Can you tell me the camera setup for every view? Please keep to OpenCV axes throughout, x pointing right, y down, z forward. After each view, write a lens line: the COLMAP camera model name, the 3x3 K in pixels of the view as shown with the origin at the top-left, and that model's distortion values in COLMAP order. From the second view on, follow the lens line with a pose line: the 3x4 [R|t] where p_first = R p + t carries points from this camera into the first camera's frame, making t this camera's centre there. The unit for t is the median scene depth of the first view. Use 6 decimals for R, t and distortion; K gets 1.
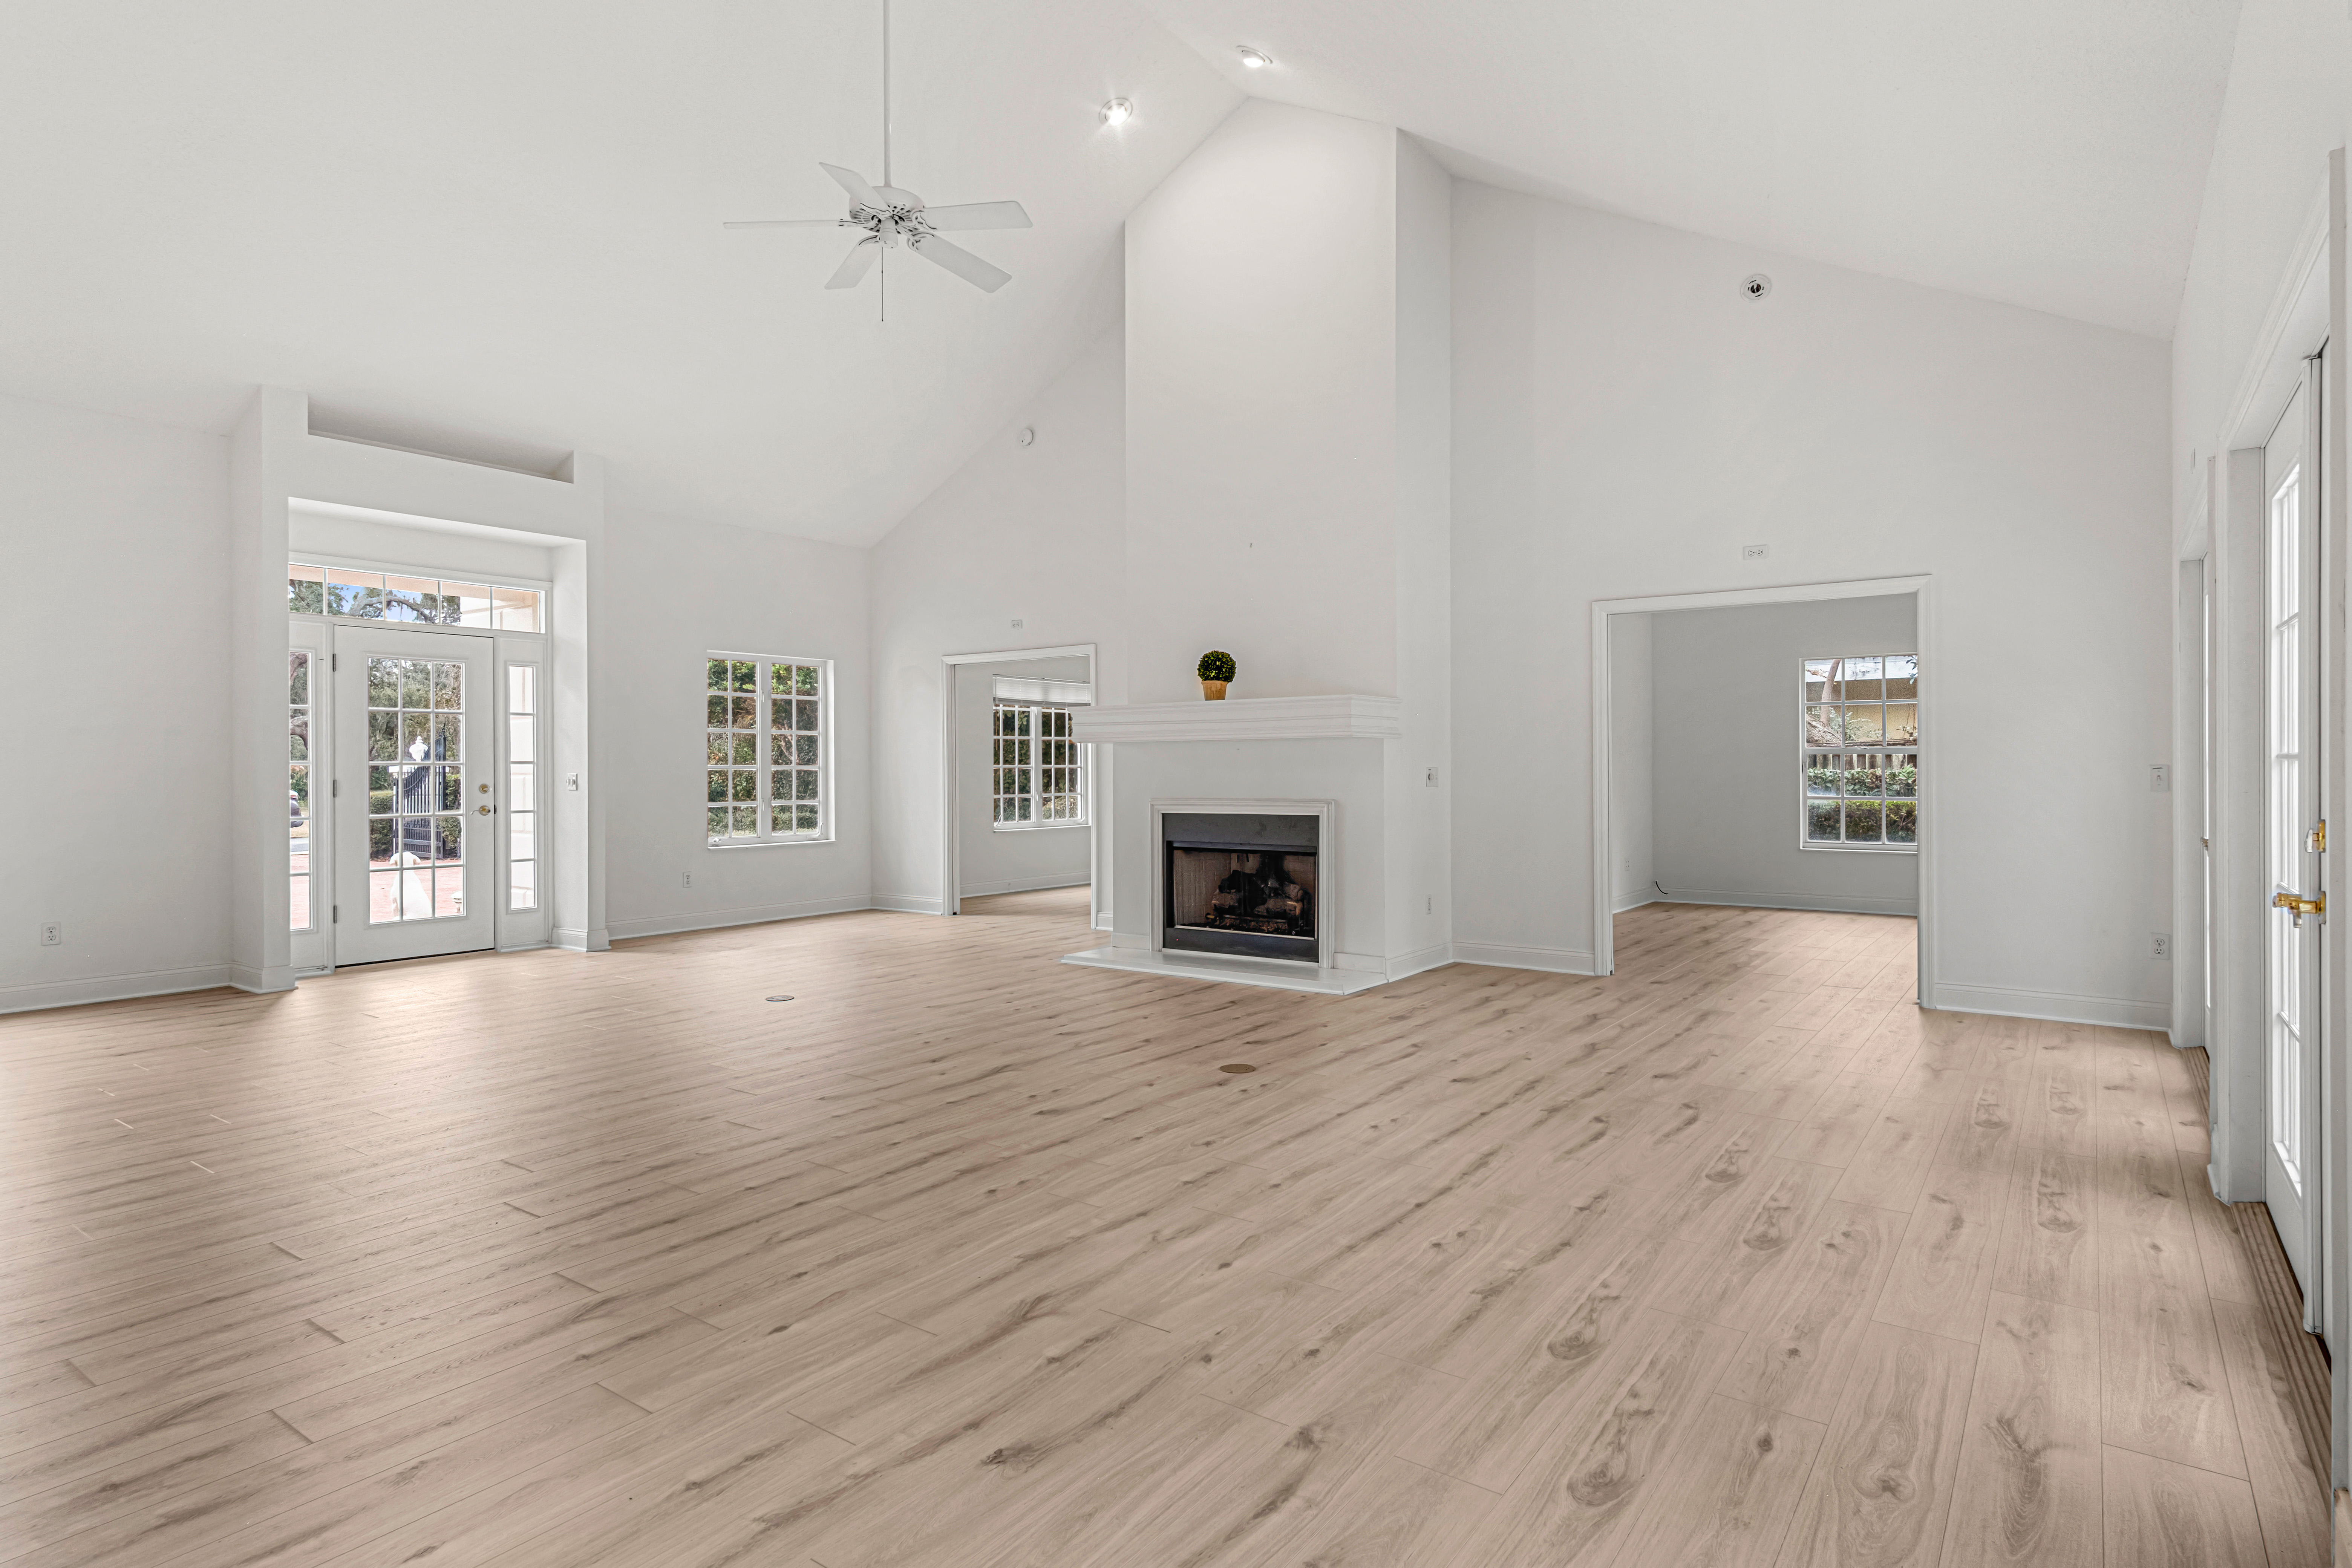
lens RADIAL K [[1230.9, 0, 1175.2], [0, 1230.9, 775.1], [0, 0, 1]] dist [0.004533, 0.000074]
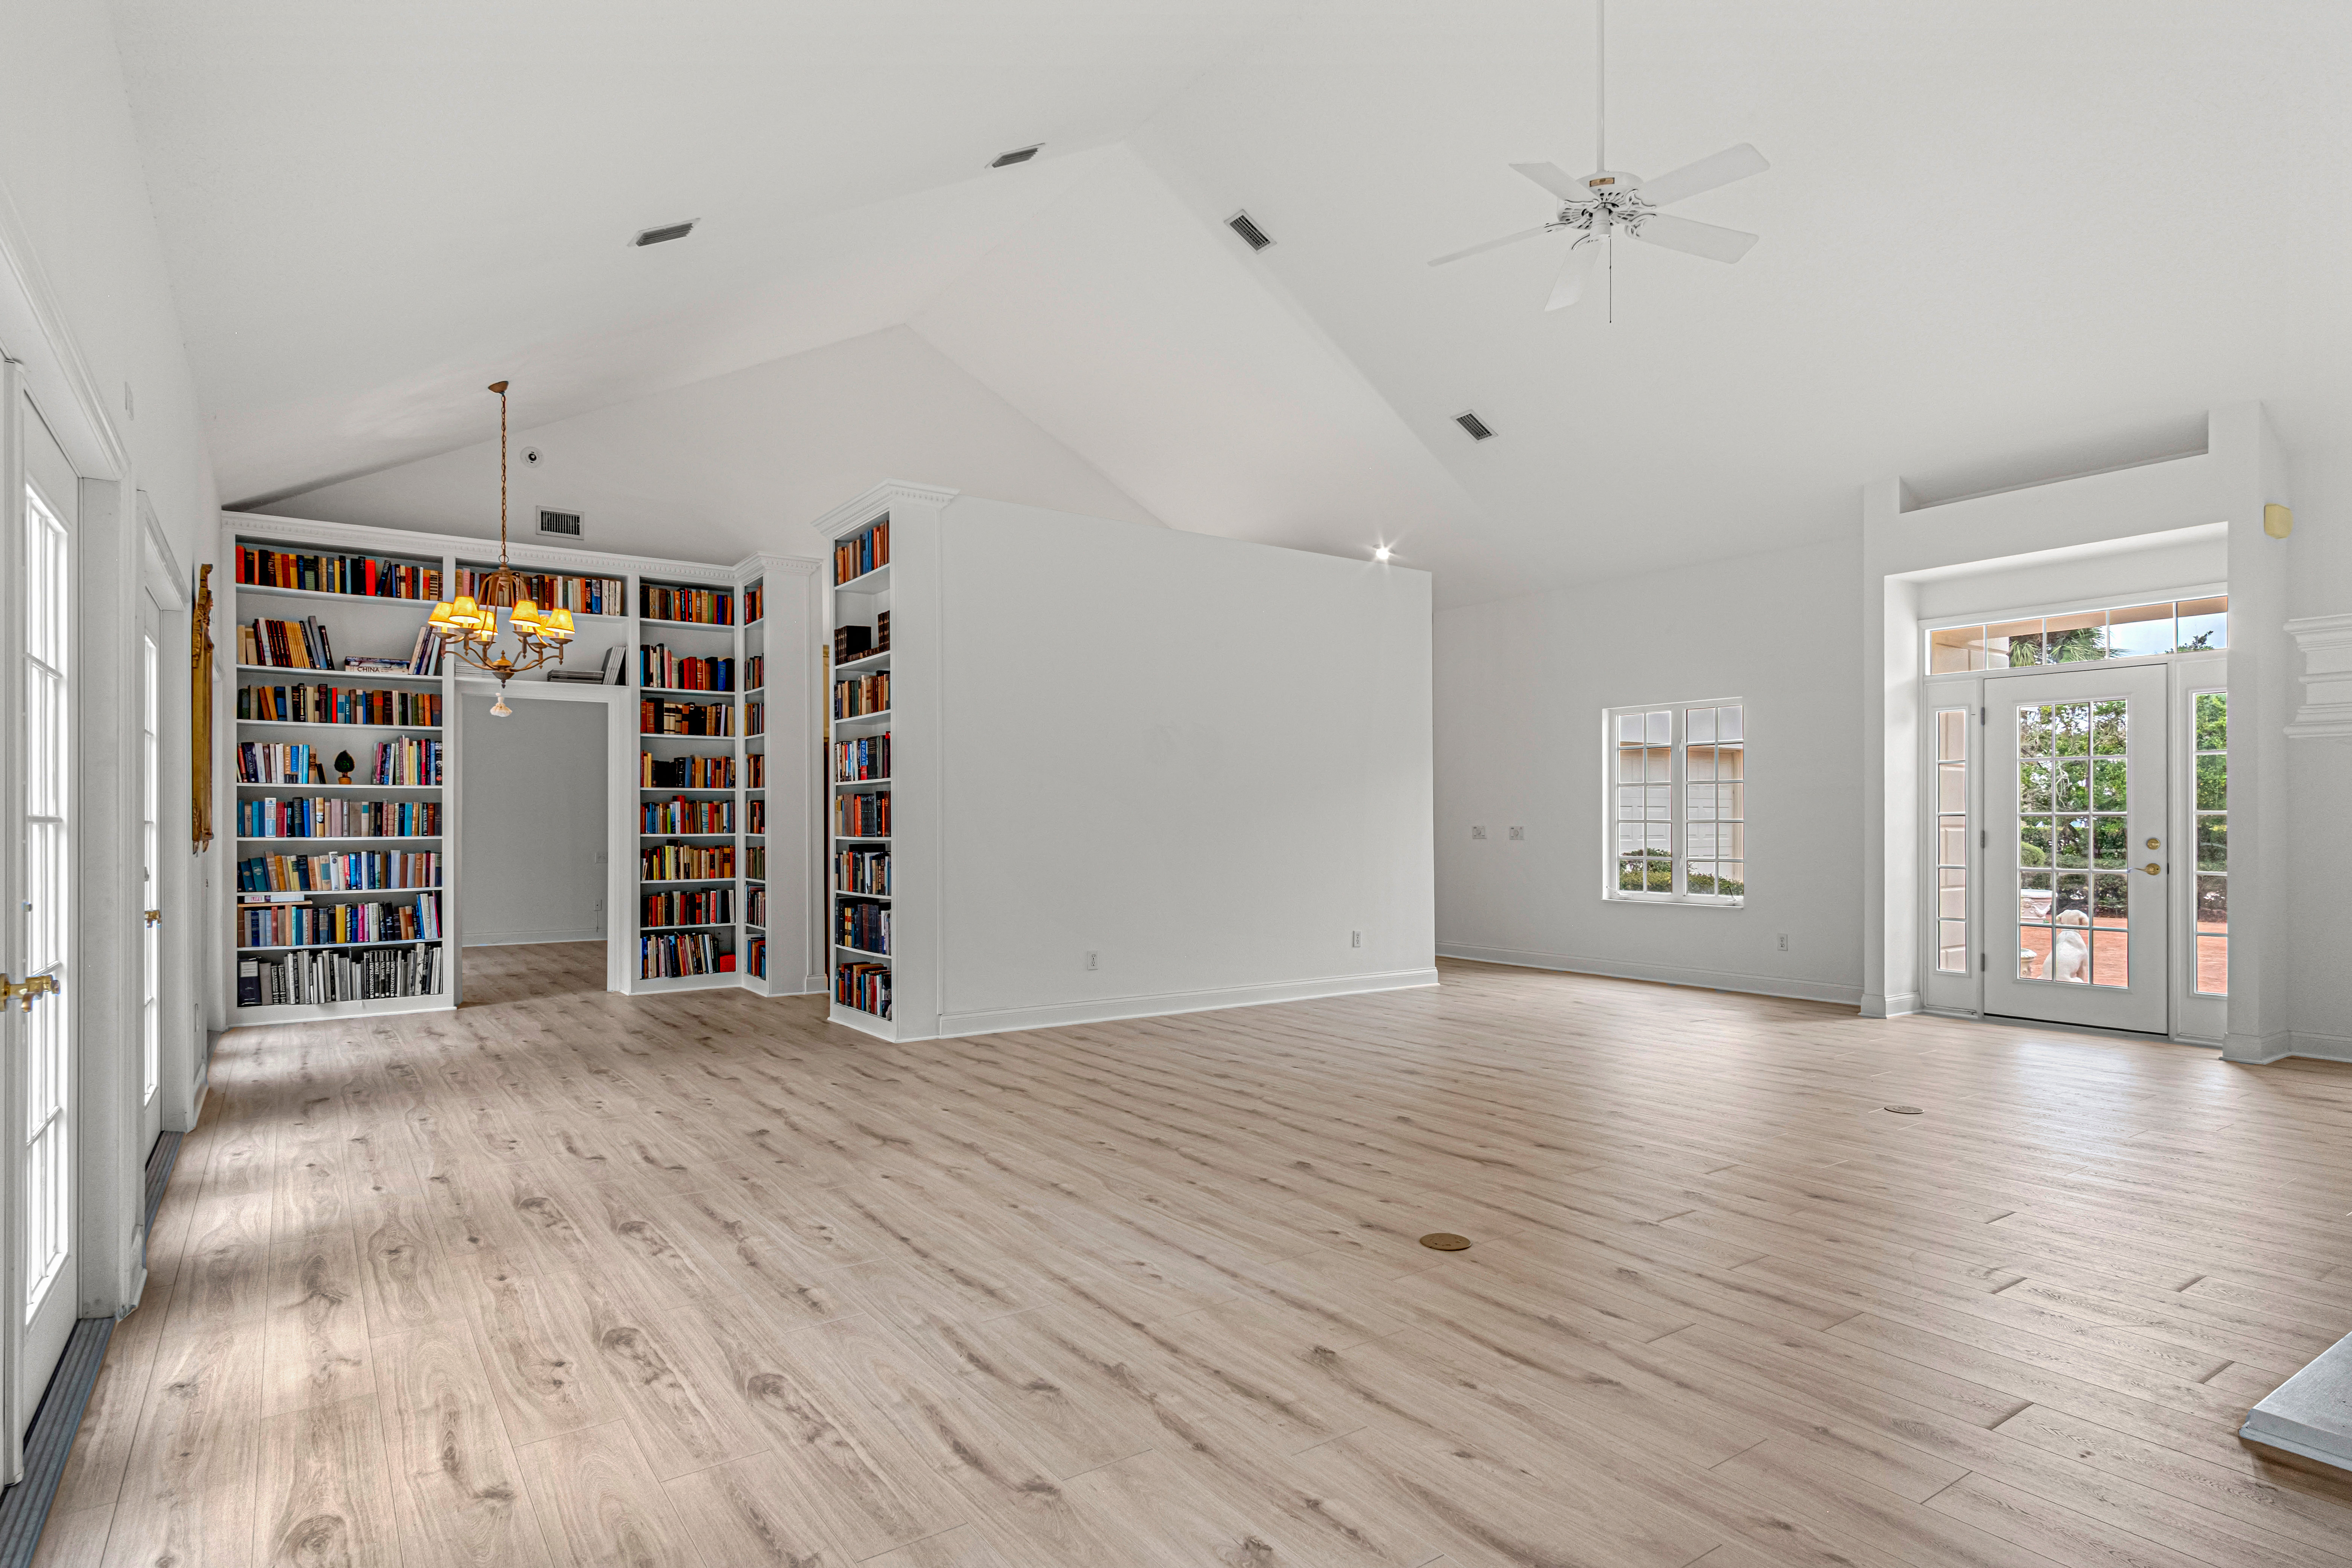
lens RADIAL K [[1277.7, 0, 1204.6], [0, 1277.7, 792.4], [0, 0, 1]] dist [0.008164, 0.001411]
pose [[-0.309373, -0.017436, -0.950781, 1.217218], [-0.003193, 0.999845, -0.017297, -0.016621], [0.950935, -0.002315, -0.309381, 1.651016]]
